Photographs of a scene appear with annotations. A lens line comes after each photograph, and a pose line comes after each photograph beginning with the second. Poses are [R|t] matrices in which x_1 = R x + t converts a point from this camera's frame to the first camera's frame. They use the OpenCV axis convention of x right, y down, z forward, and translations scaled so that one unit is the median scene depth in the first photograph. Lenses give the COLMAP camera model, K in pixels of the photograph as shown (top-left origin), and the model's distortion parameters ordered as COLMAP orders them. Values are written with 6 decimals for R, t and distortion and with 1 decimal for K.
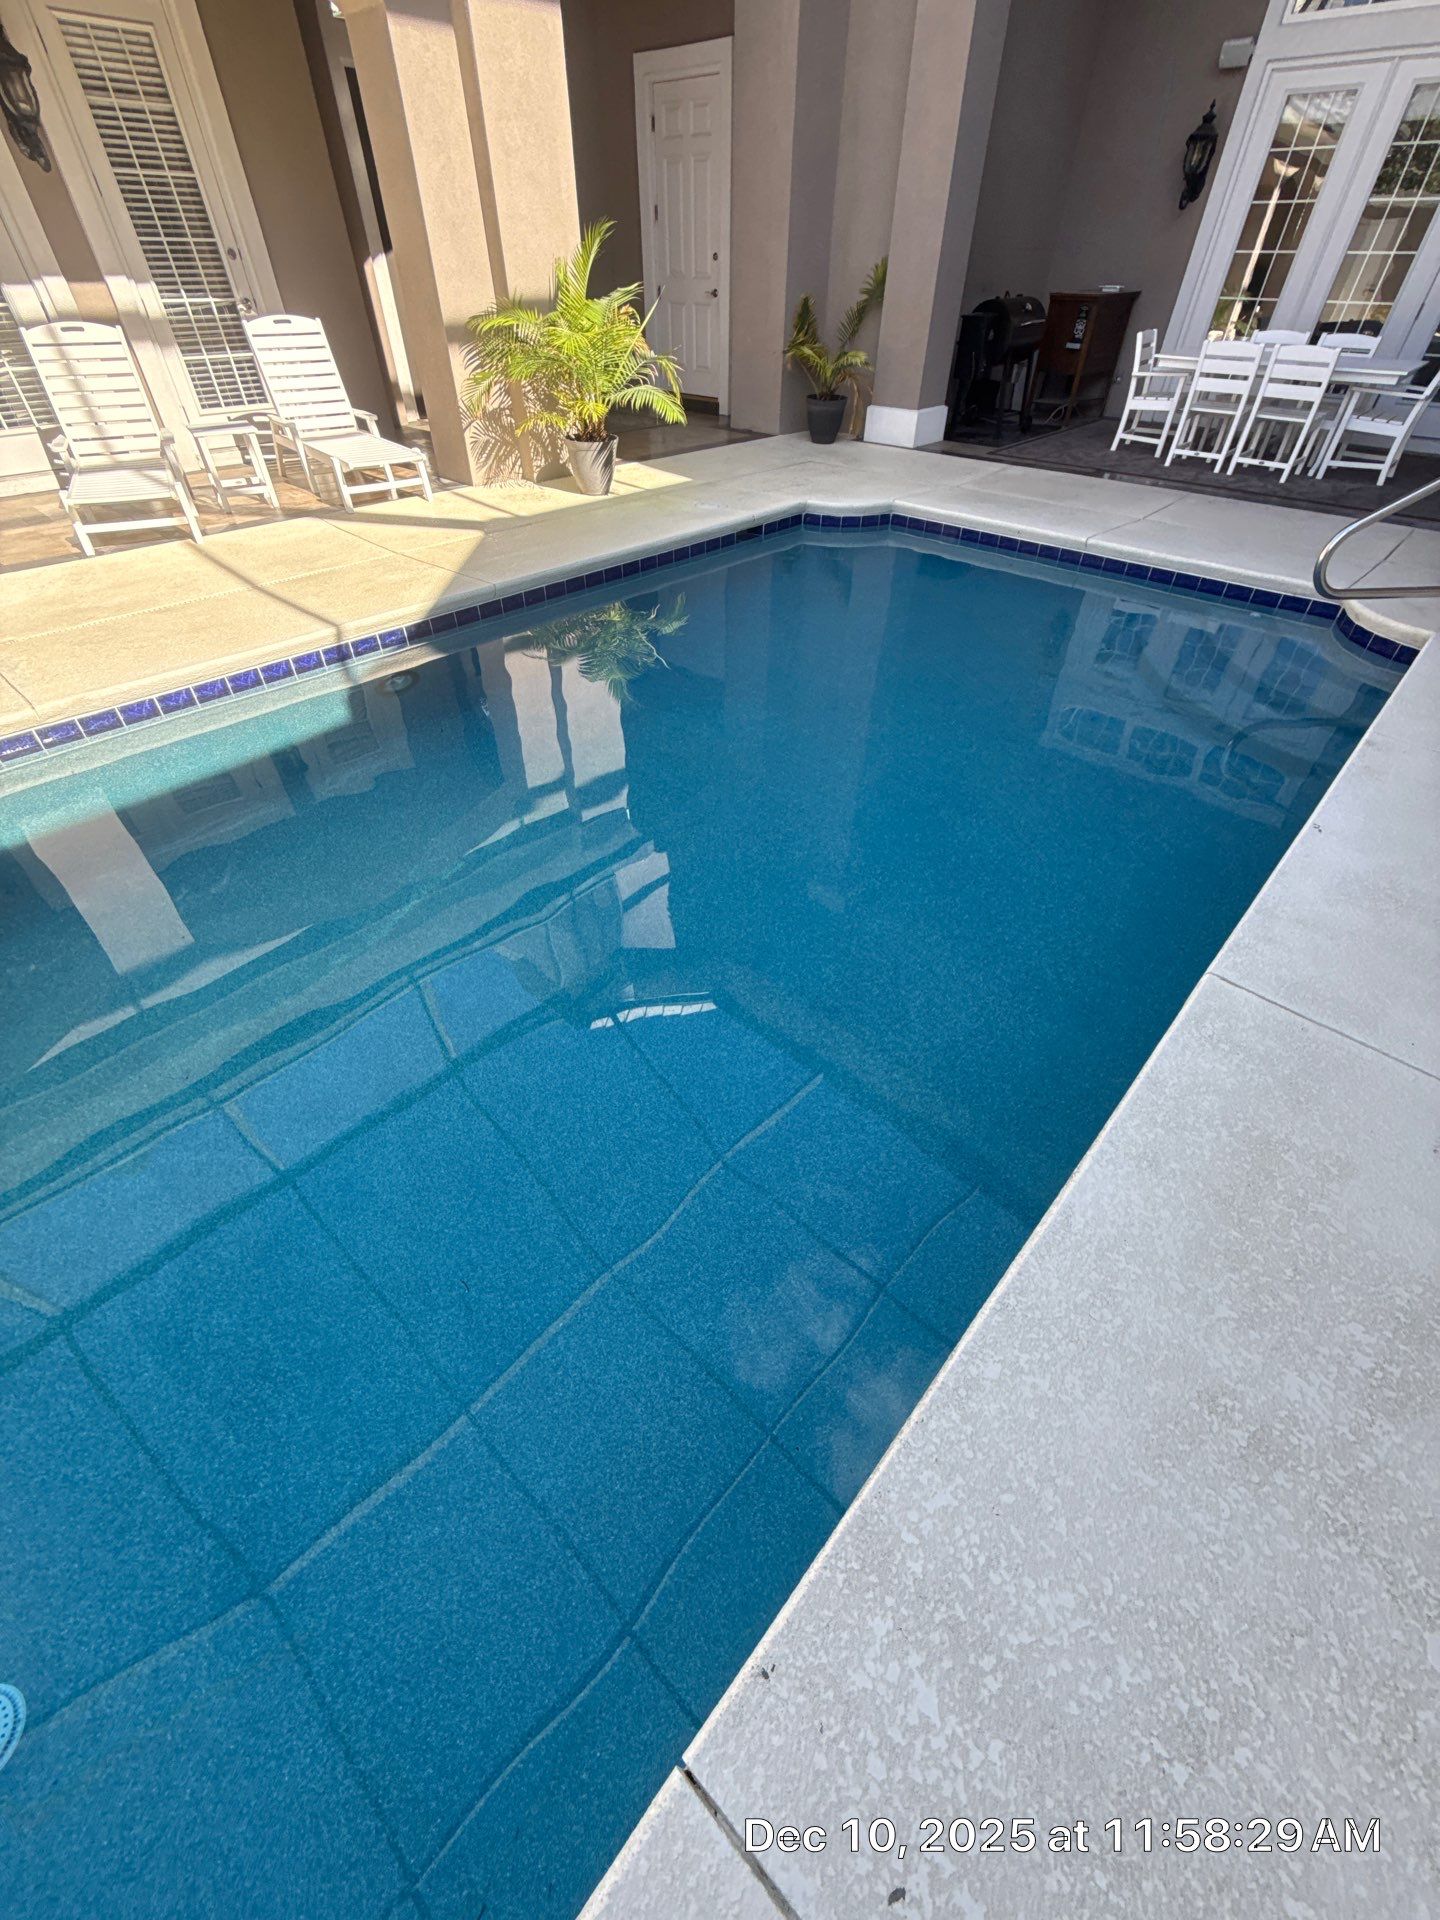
lens RADIAL K [[782.7, 0, 720.0], [0, 782.7, 960.0], [0, 0, 1]] dist [0.000198, 0.000678]
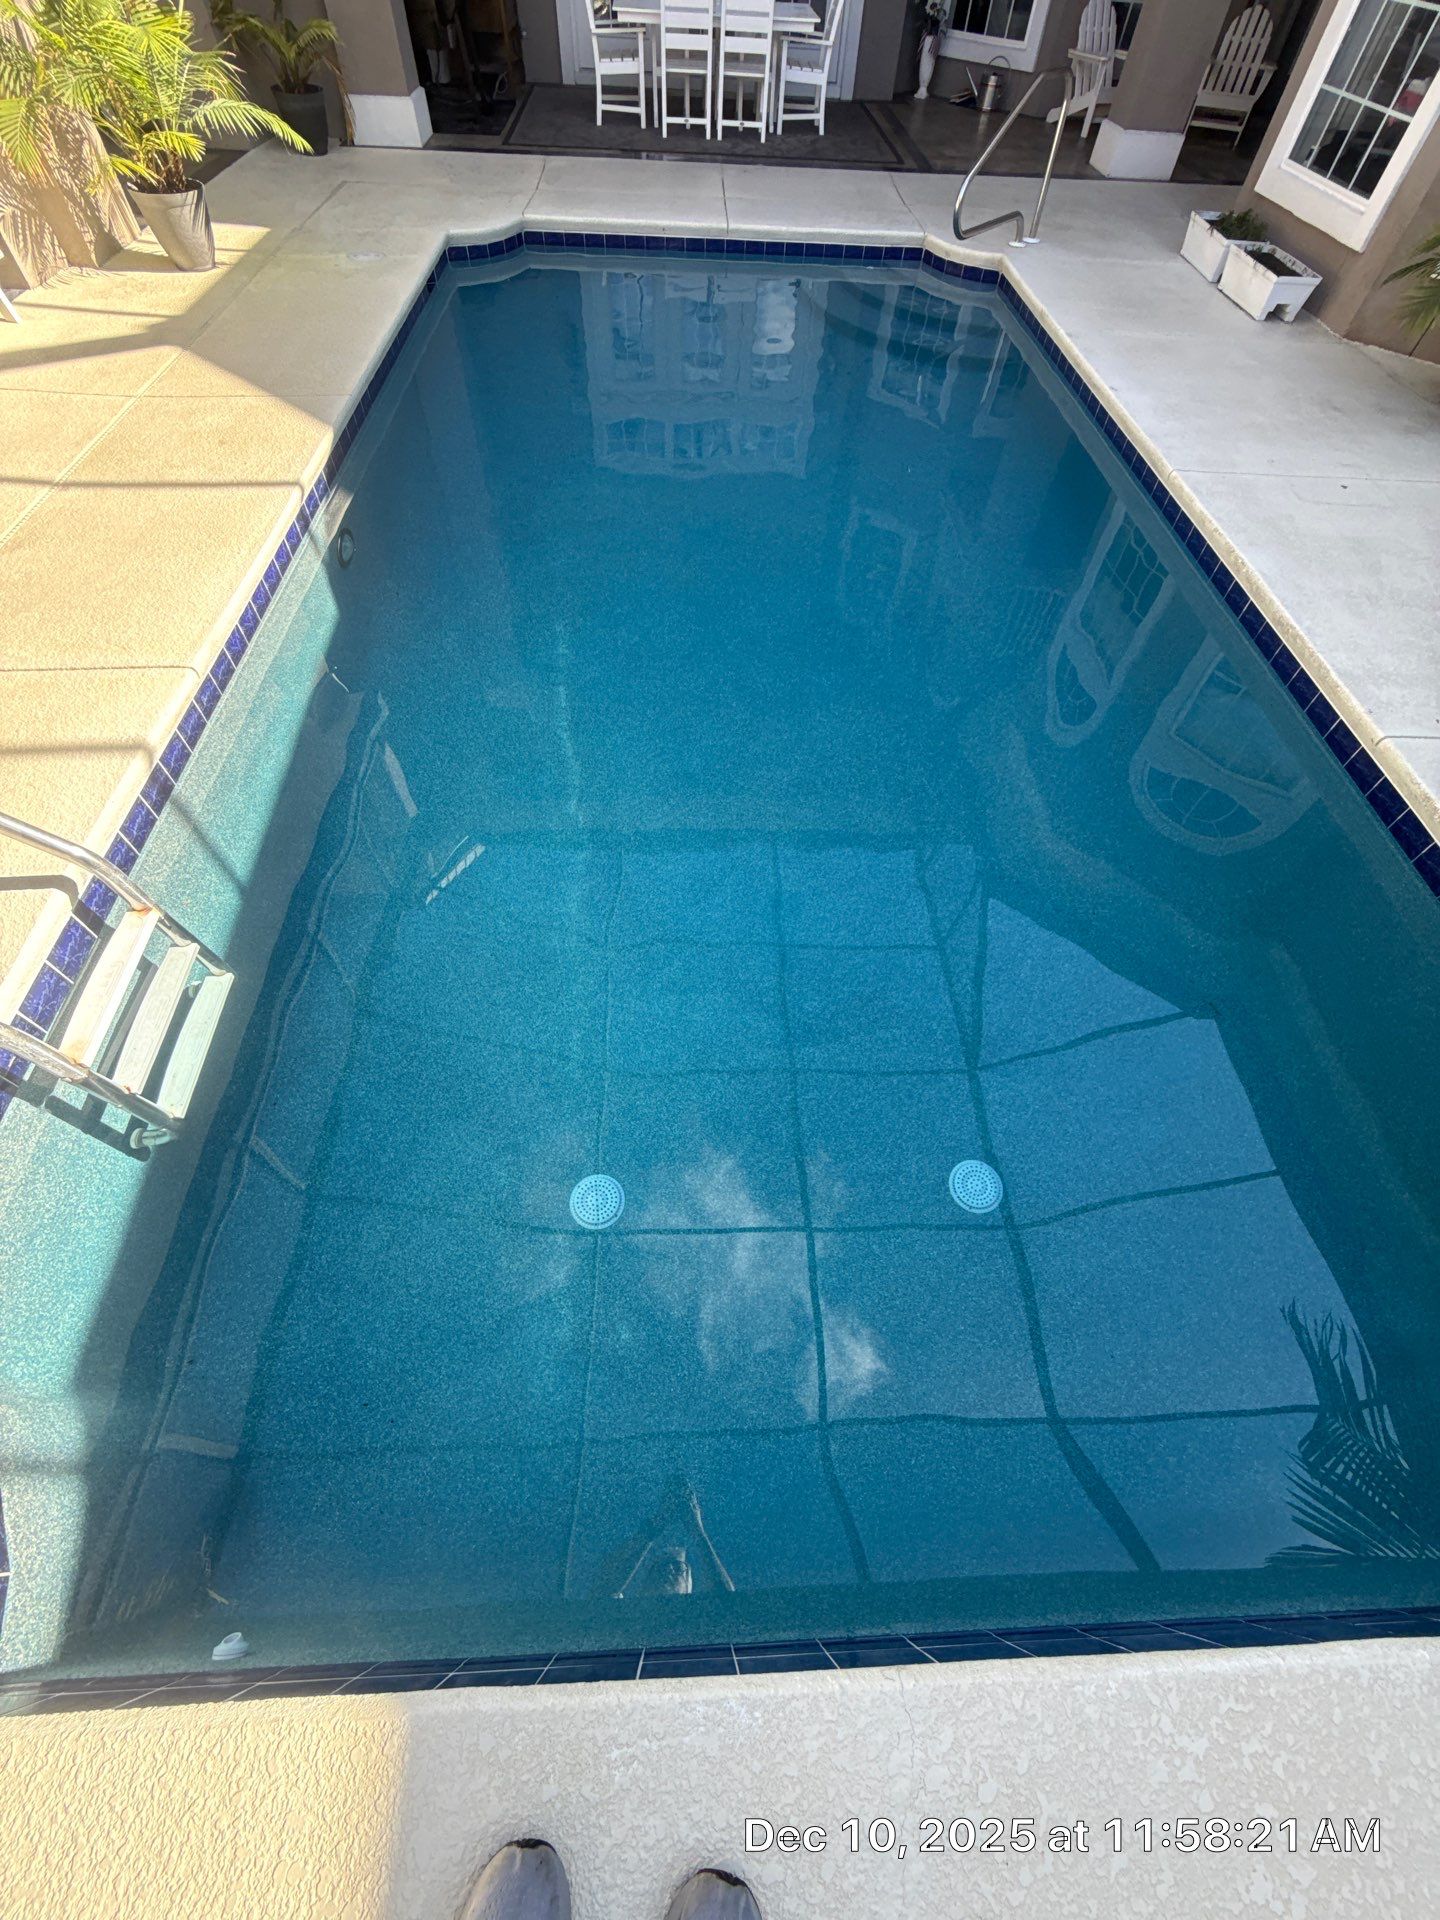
lens RADIAL K [[782.7, 0, 720.0], [0, 782.7, 960.0], [0, 0, 1]] dist [0.000198, 0.000678]
pose [[0.708893, -0.565995, 0.420856, -0.491705], [0.447625, 0.822153, 0.351704, -0.056246], [-0.545071, -0.060935, 0.836173, 0.000633]]
